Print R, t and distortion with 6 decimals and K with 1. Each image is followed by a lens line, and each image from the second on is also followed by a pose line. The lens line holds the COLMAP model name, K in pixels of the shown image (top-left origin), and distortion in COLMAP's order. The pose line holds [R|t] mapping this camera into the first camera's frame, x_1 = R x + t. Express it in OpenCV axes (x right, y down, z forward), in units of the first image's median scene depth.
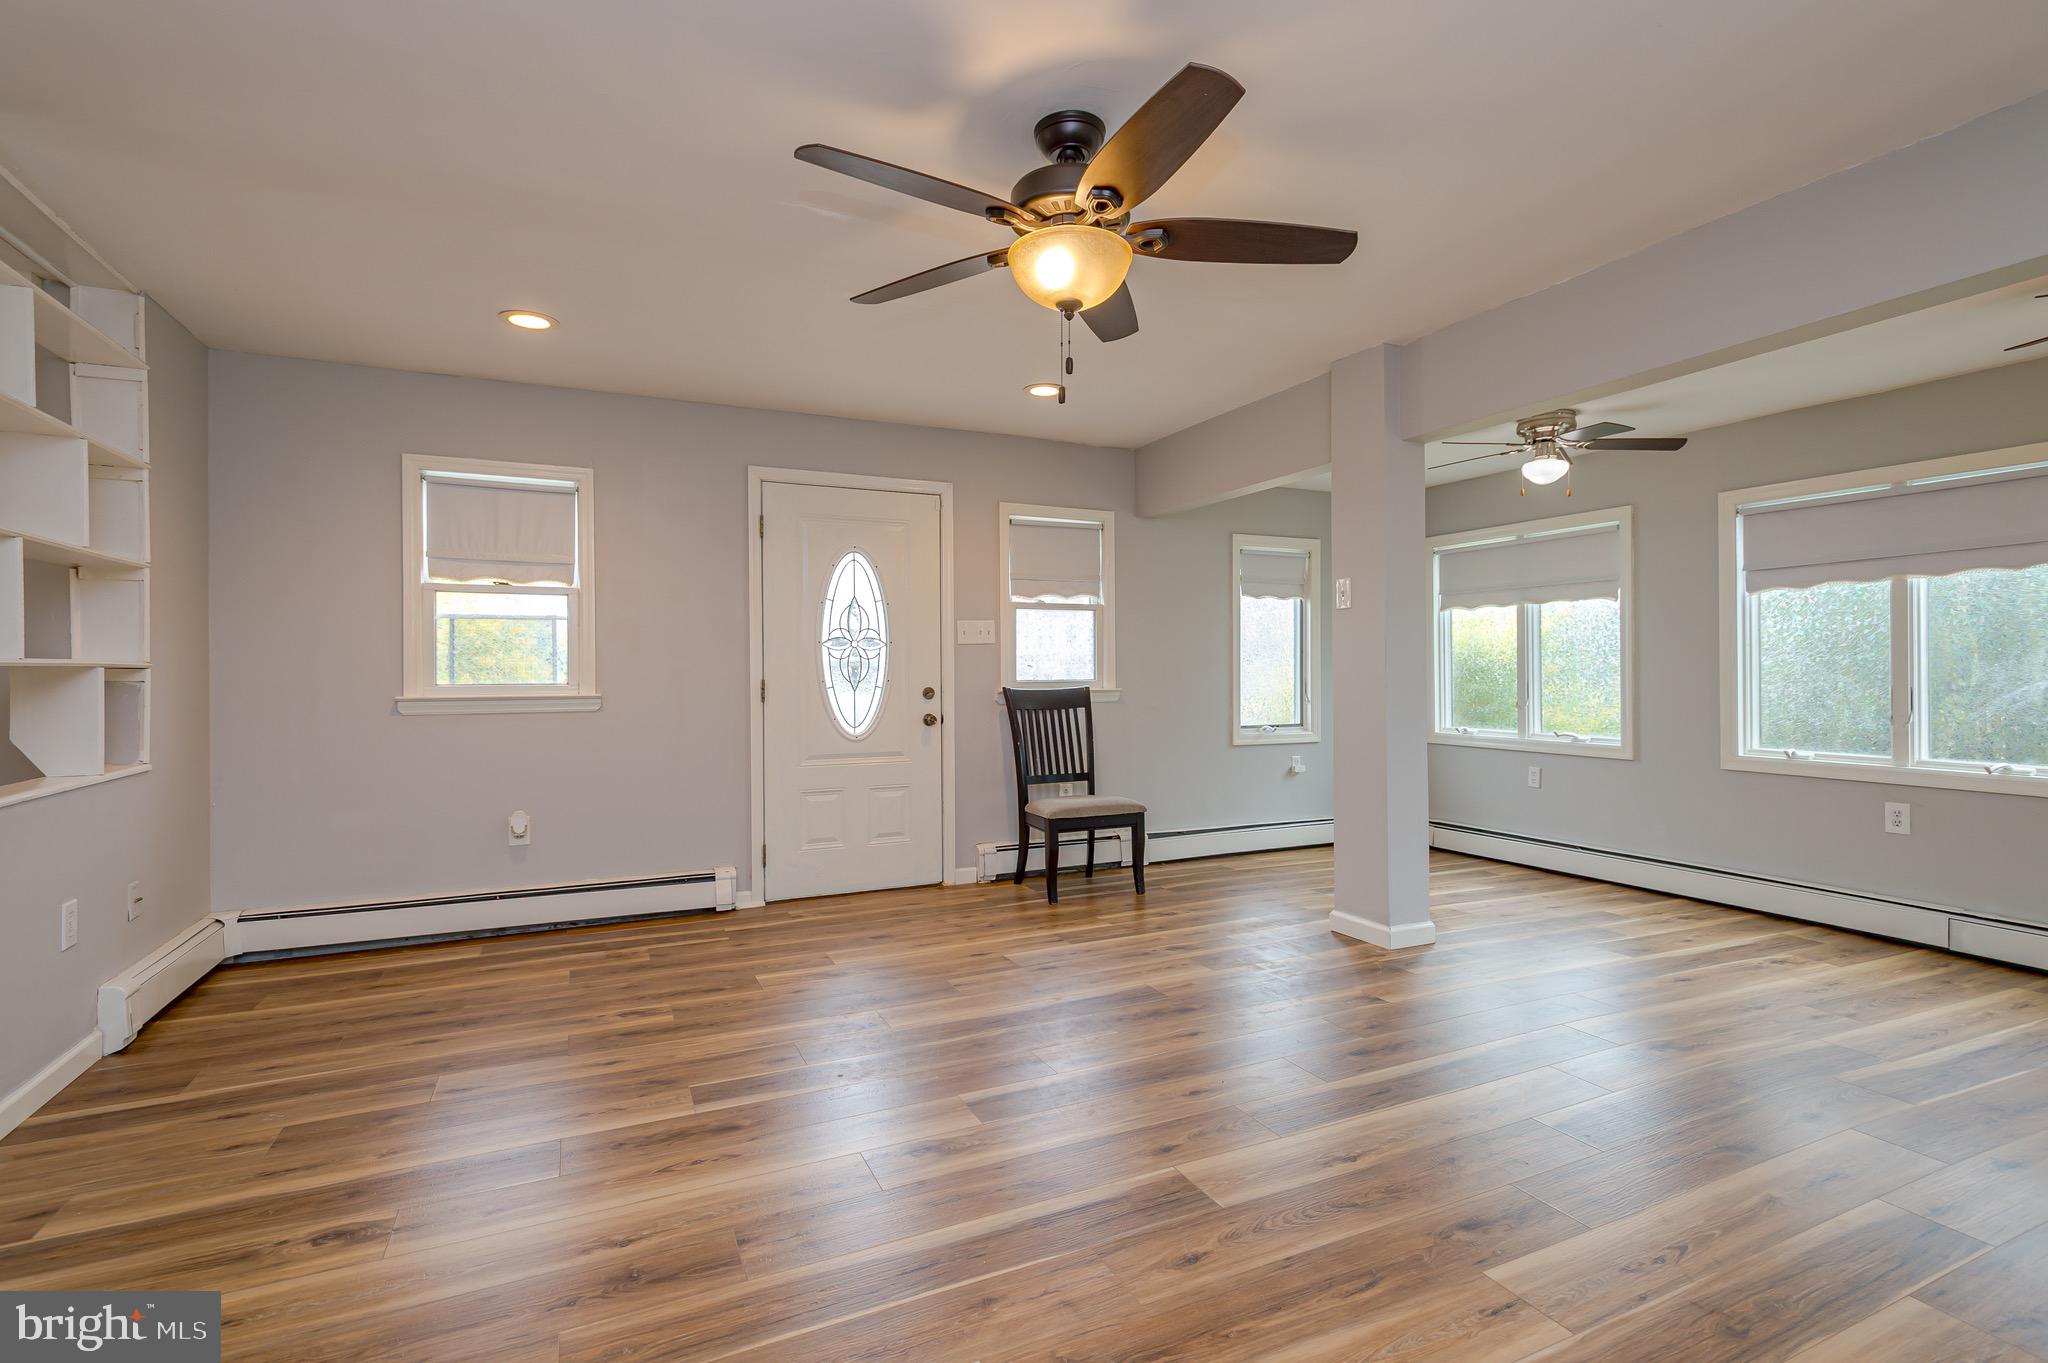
lens RADIAL K [[952.9, 0, 1018.8], [0, 952.9, 681.2], [0, 0, 1]] dist [0.013980, -0.003542]
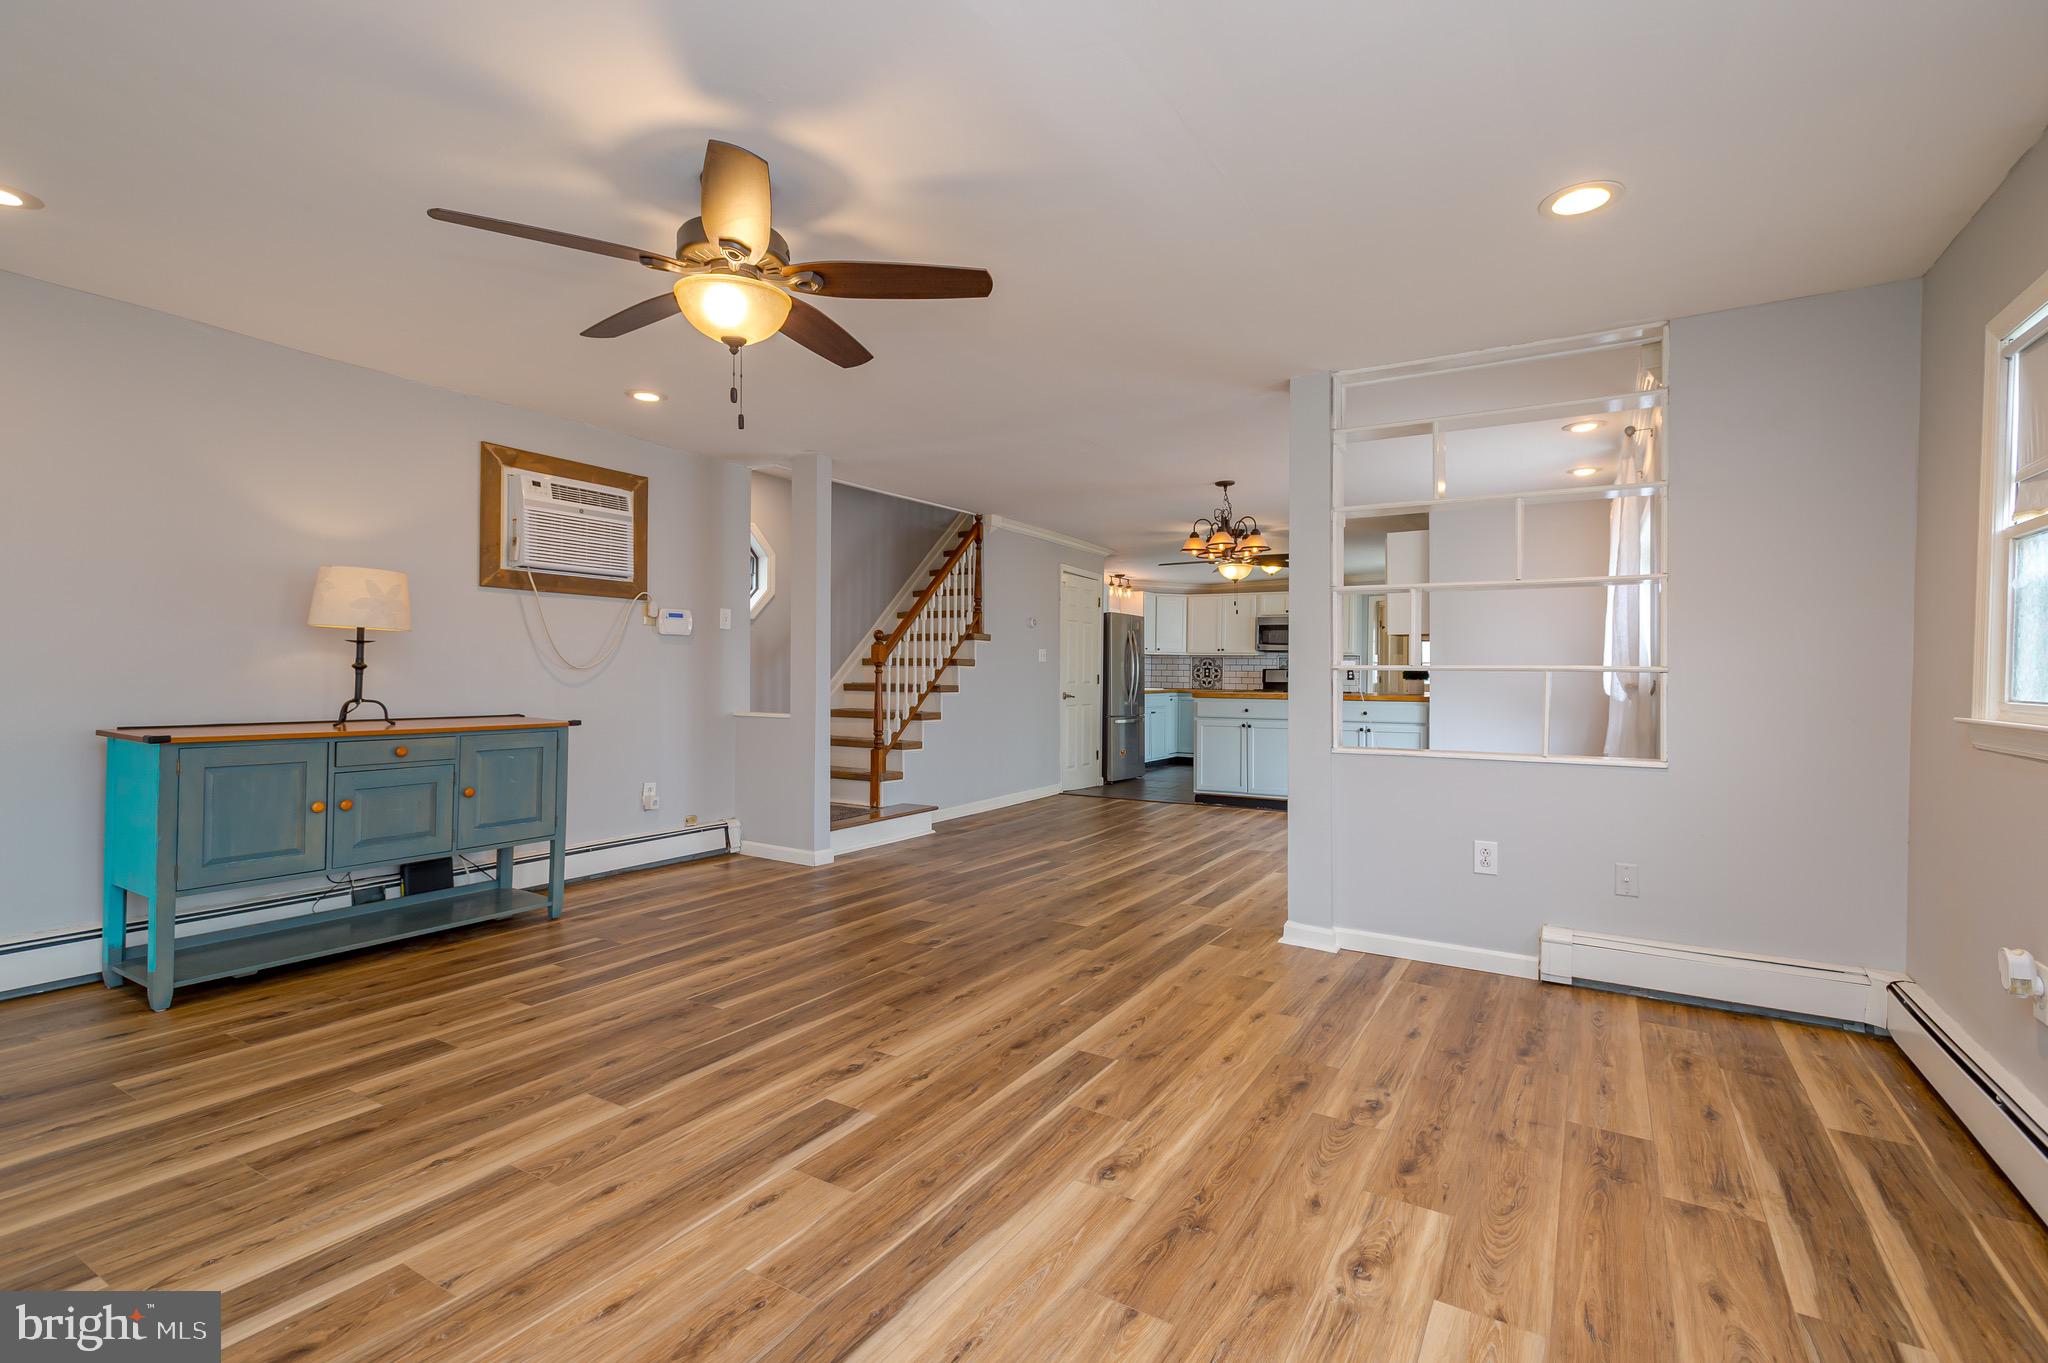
lens RADIAL K [[952.9, 0, 1017.9], [0, 952.9, 666.8], [0, 0, 1]] dist [0.013980, -0.003542]
pose [[-0.828054, -0.006148, -0.560615, 0.193789], [-0.011867, 0.999908, 0.006563, -0.011857], [0.560523, 0.012088, -0.828050, 1.013356]]
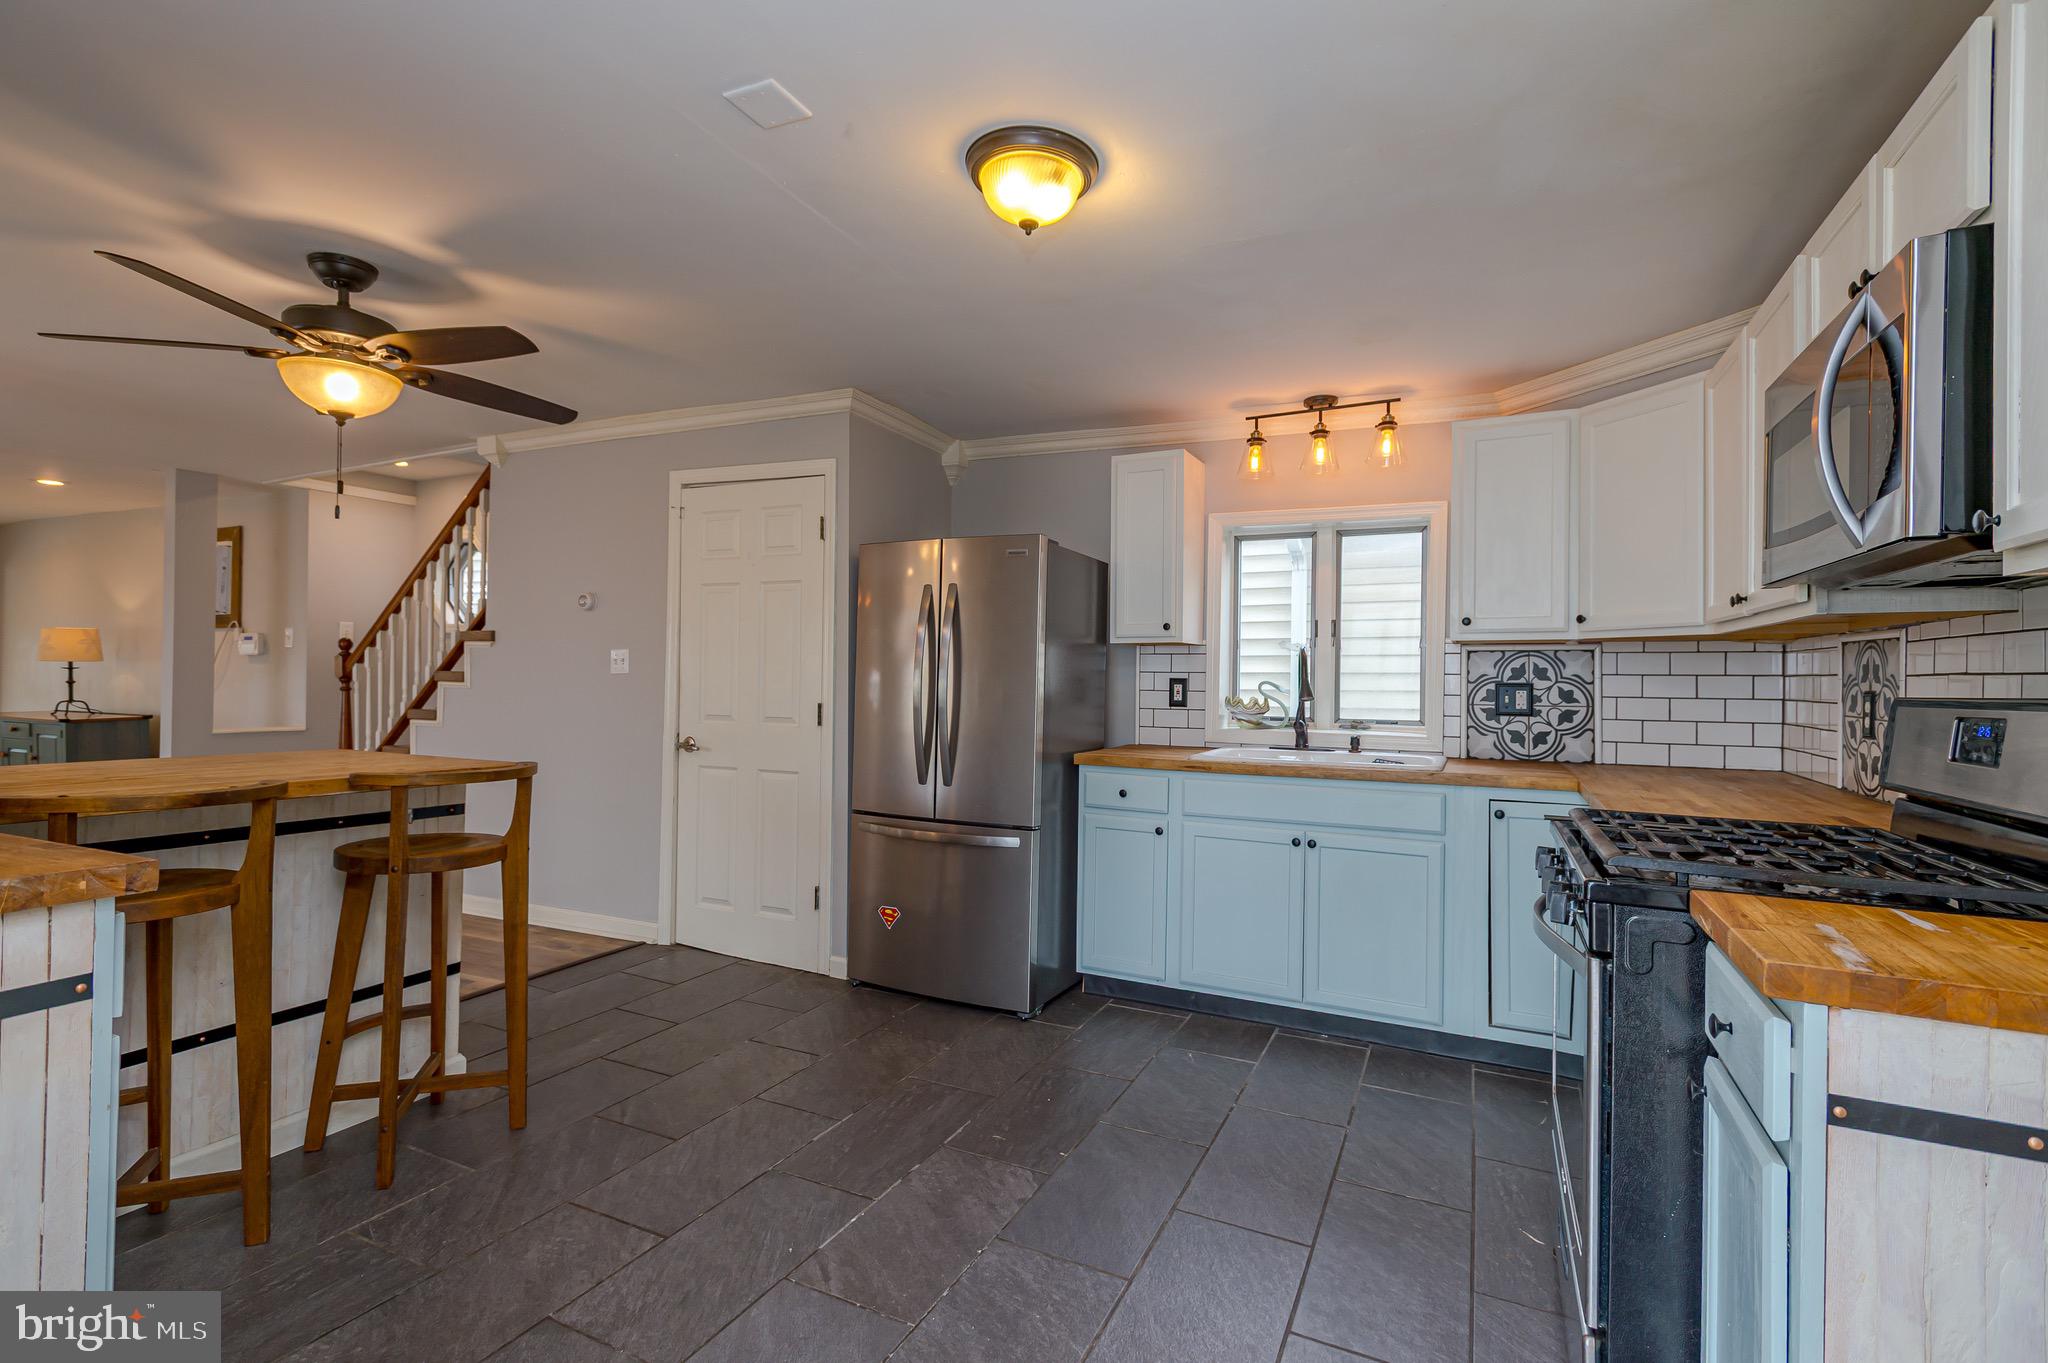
lens RADIAL K [[952.9, 0, 1025.4], [0, 952.9, 678.3], [0, 0, 1]] dist [0.013980, -0.003542]
pose [[-0.626772, -0.000045, 0.779203, -1.872226], [0.000668, 1.000000, 0.000595, -0.005454], [-0.779203, 0.000894, -0.626771, -0.198584]]
